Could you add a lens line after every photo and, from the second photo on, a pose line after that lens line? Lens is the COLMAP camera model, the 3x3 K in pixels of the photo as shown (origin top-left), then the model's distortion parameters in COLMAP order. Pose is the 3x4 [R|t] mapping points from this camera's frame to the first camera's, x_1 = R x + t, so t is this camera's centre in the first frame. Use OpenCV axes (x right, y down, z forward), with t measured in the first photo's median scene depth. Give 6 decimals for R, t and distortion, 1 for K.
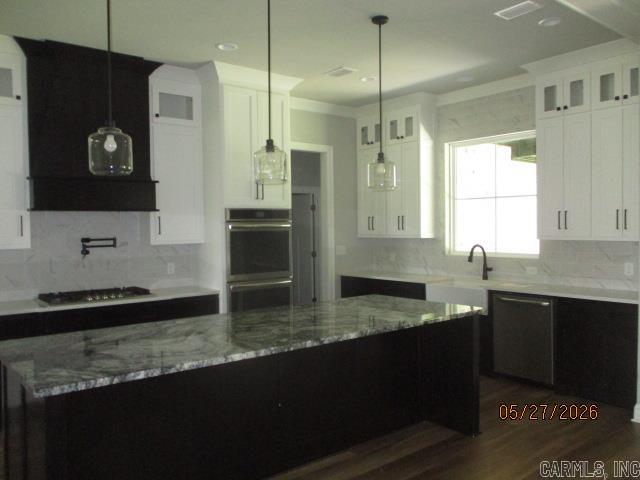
lens RADIAL K [[539.5, 0, 320.0], [0, 539.5, 240.0], [0, 0, 1]] dist [-0.013134, -0.014603]
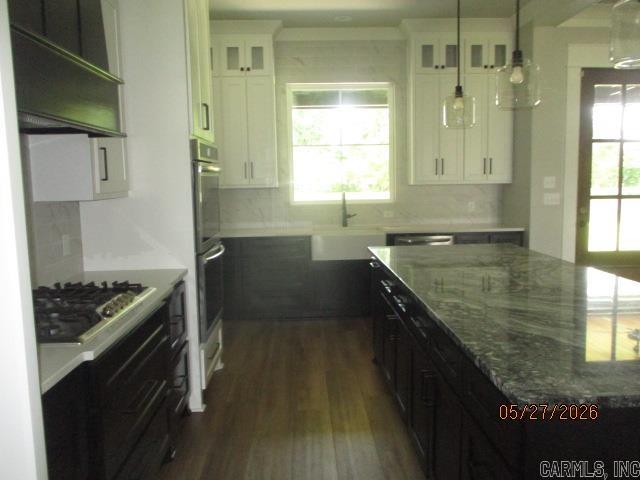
lens RADIAL K [[464.9, 0, 320.0], [0, 464.9, 240.0], [0, 0, 1]] dist [-0.094634, -0.000982]
pose [[0.608649, -0.114947, 0.785069, -0.429737], [0.033351, 0.992282, 0.119430, -0.007869], [-0.792738, -0.046508, 0.607785, 0.534332]]
